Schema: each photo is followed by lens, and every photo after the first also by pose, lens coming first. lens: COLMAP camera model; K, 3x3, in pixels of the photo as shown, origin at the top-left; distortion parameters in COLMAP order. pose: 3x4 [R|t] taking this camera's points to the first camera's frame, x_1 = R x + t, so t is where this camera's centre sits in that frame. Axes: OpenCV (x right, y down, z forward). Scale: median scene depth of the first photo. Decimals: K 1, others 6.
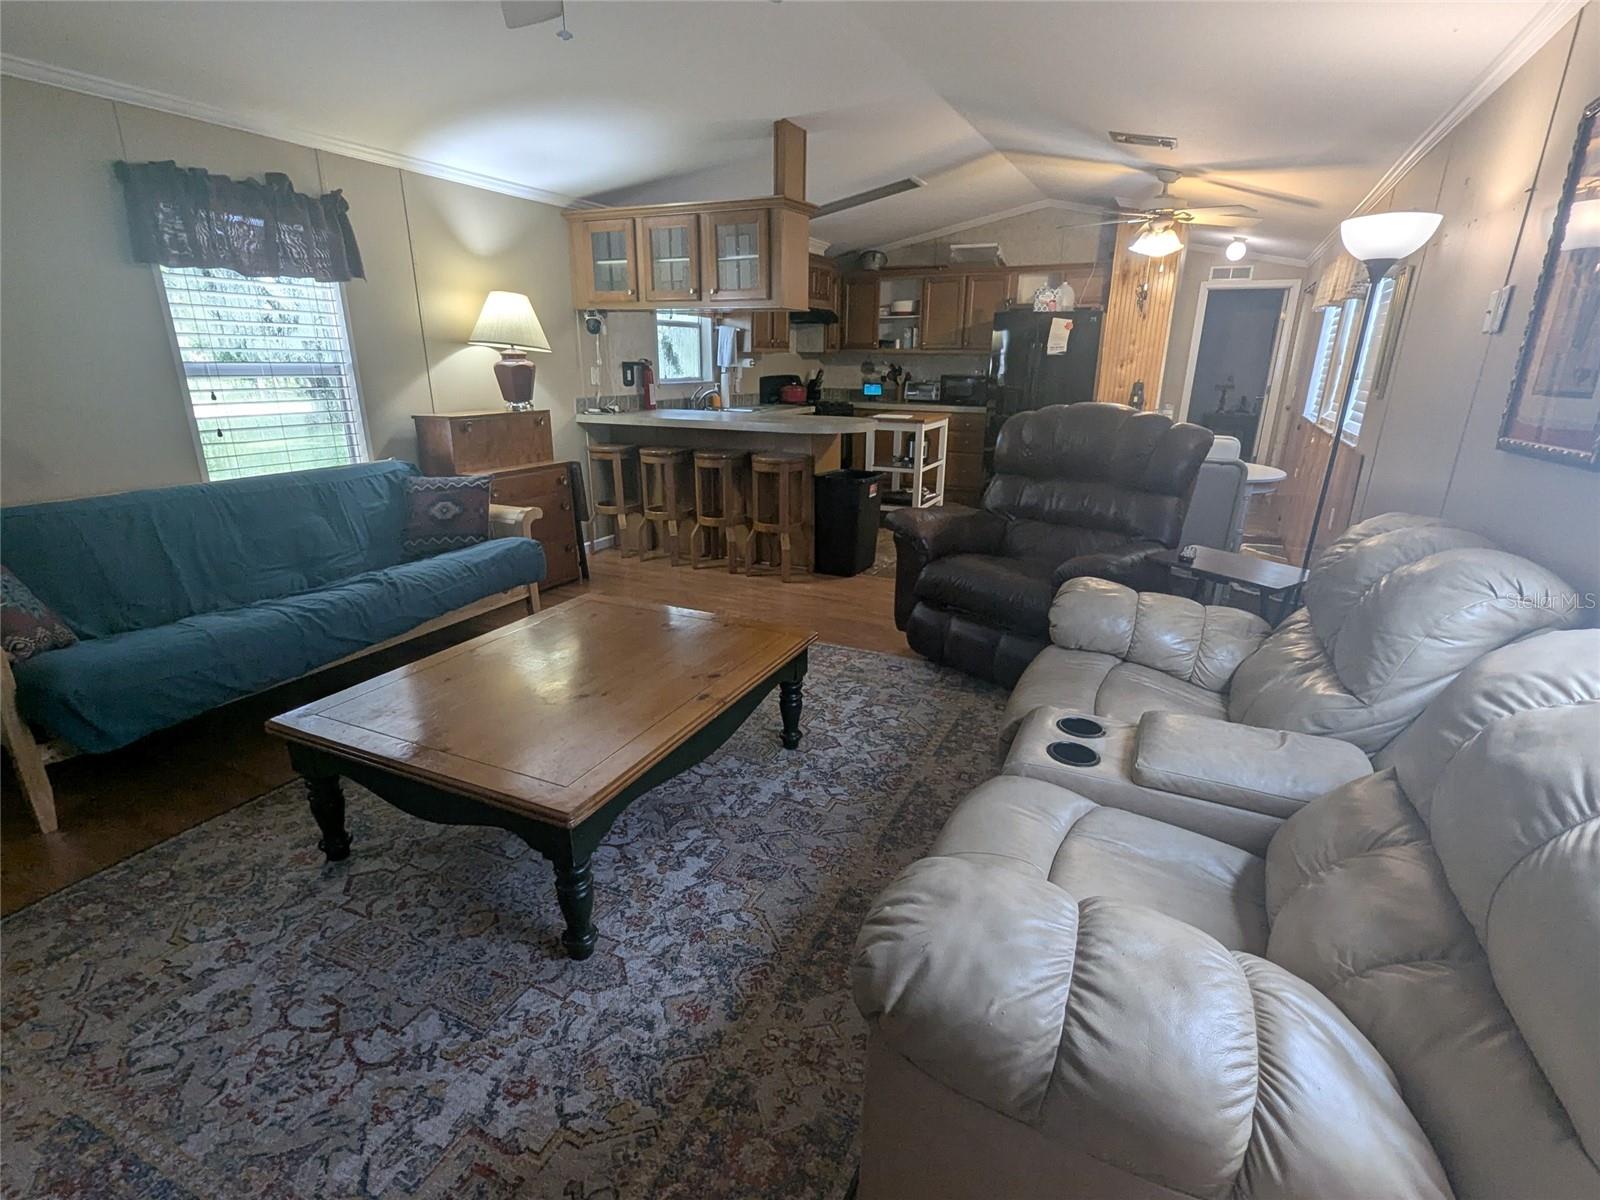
lens RADIAL K [[770.1, 0, 810.0], [0, 770.1, 603.9], [0, 0, 1]] dist [0.003926, 0.001012]
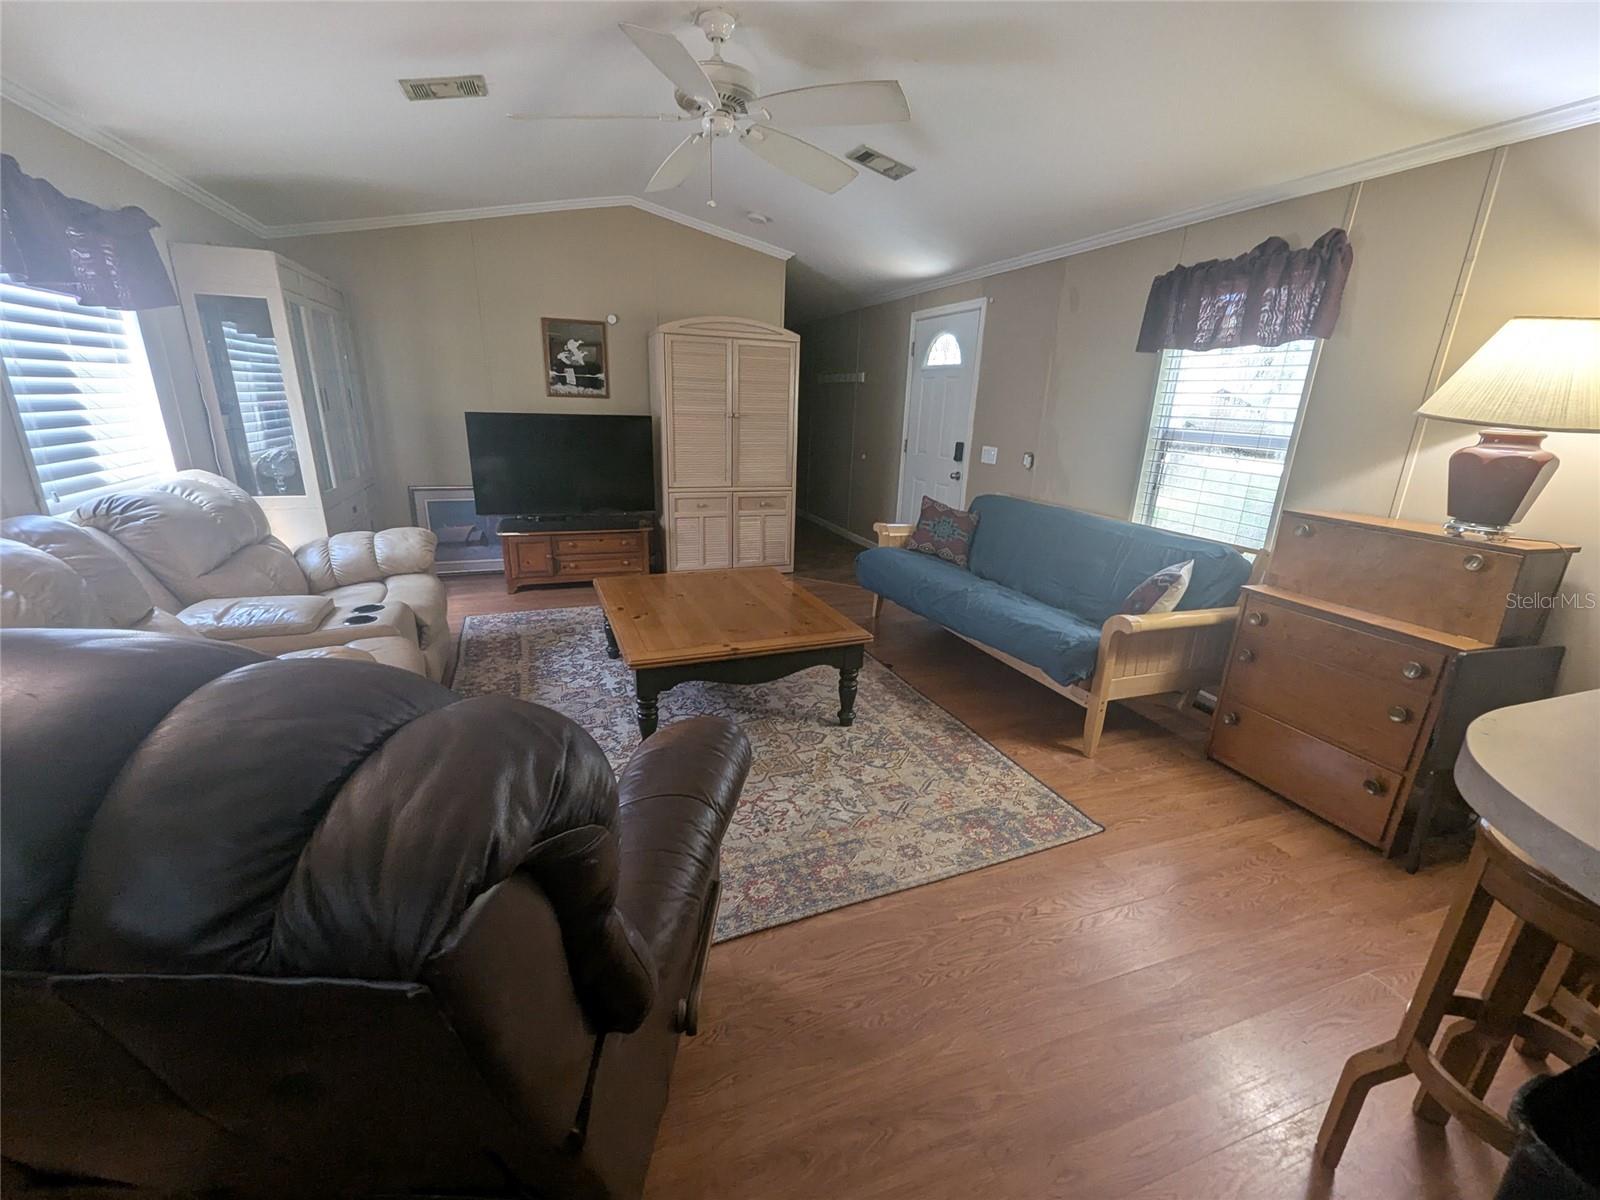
lens RADIAL K [[666.4, 0, 800.6], [0, 666.4, 612.1], [0, 0, 1]] dist [0.000445, 0.000148]
pose [[-0.684255, 0.192017, -0.703508, 0.193378], [-0.260035, 0.837049, 0.481385, -0.212140], [0.681305, 0.512327, -0.522824, 0.650008]]
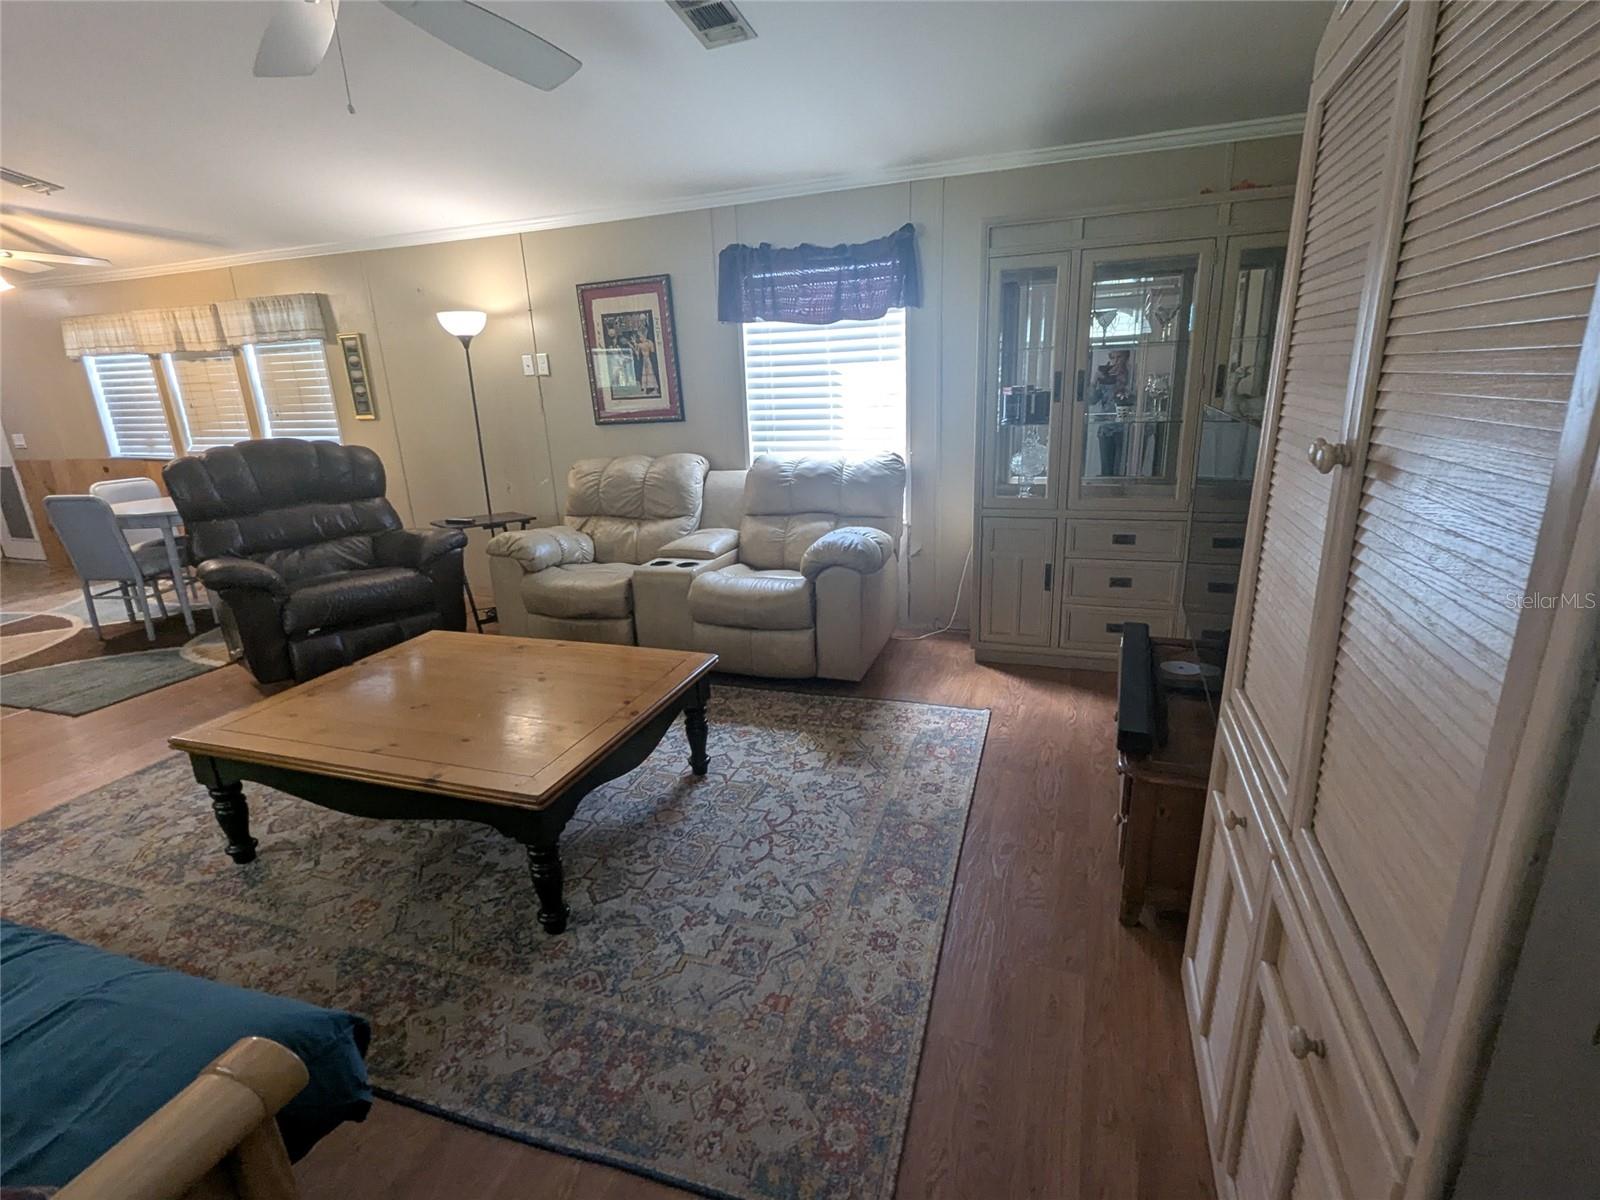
lens RADIAL K [[770.1, 0, 803.0], [0, 770.1, 614.6], [0, 0, 1]] dist [0.003926, 0.001012]
pose [[-0.110195, -0.296509, 0.948652, -0.464826], [0.339294, 0.885905, 0.316309, -0.066990], [-0.934204, 0.356727, 0.002981, 0.190605]]
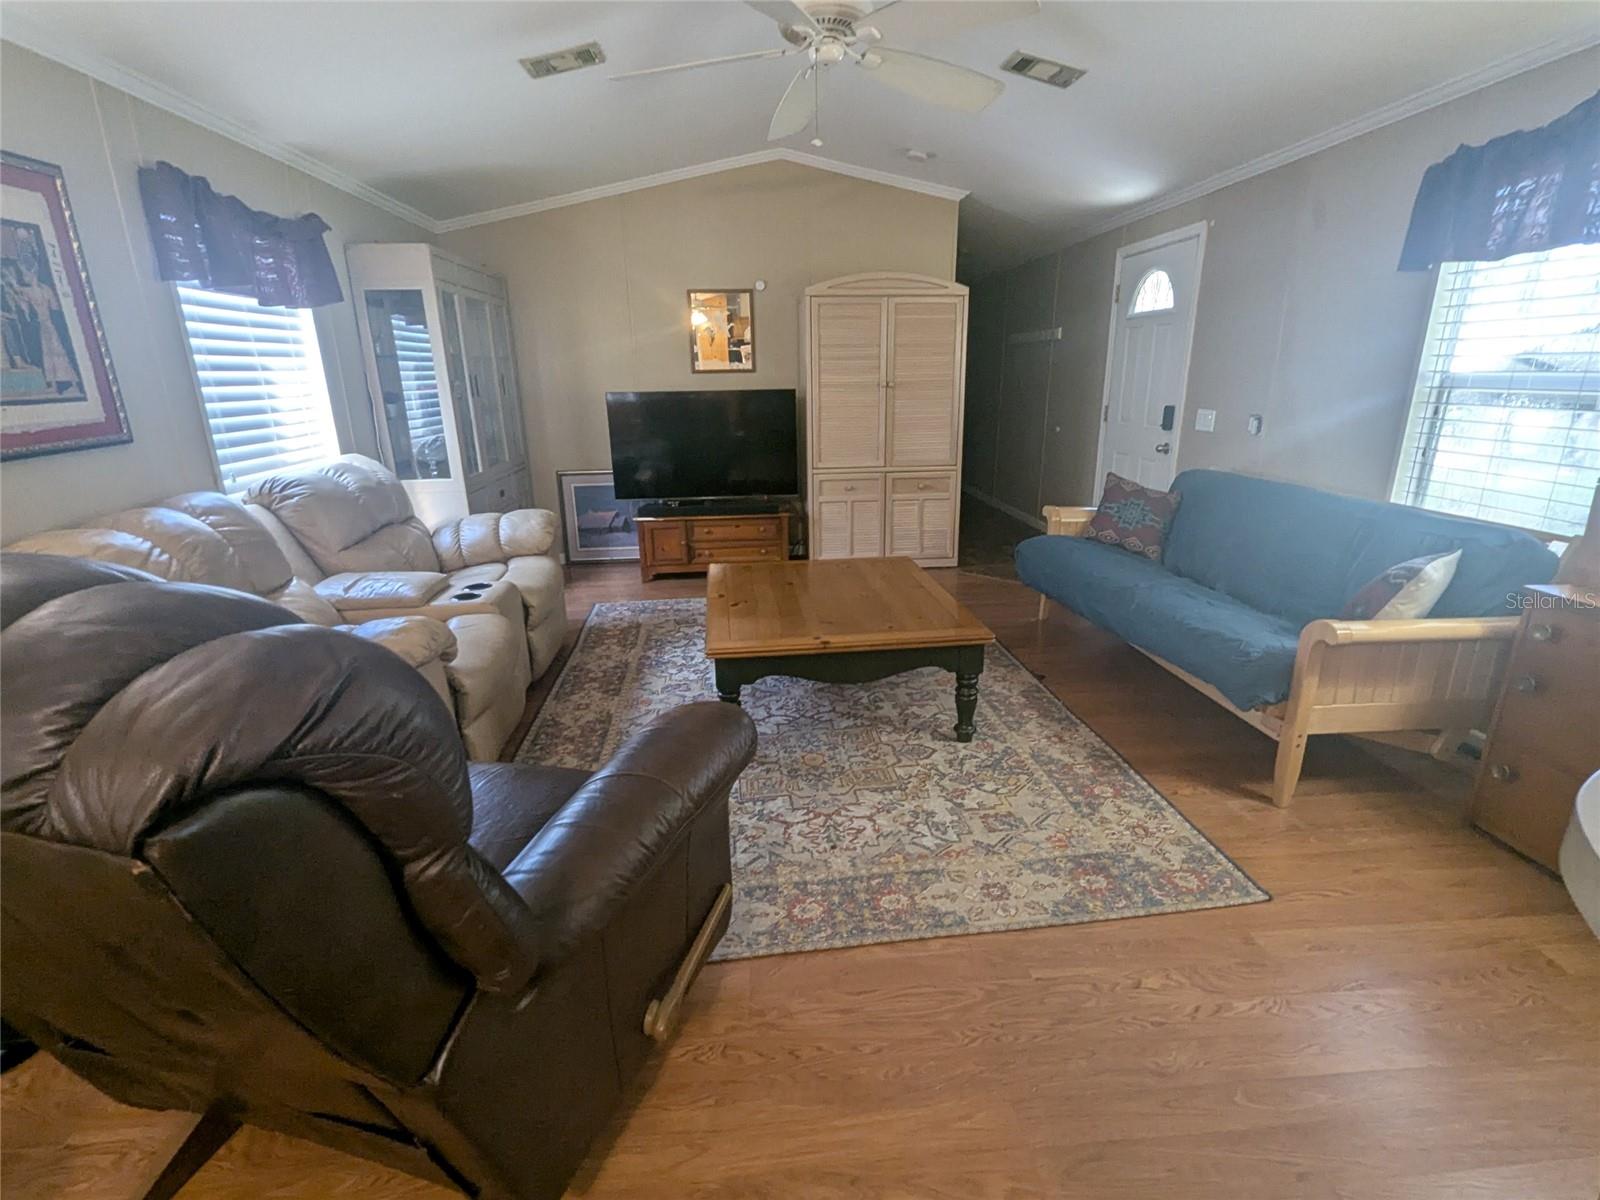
lens RADIAL K [[770.1, 0, 810.4], [0, 770.1, 610.7], [0, 0, 1]] dist [0.003926, 0.001012]
pose [[-0.852467, 0.157783, -0.498402, 0.151585], [-0.154044, 0.835225, 0.527892, -0.219174], [0.499570, 0.526786, -0.687696, 0.693060]]
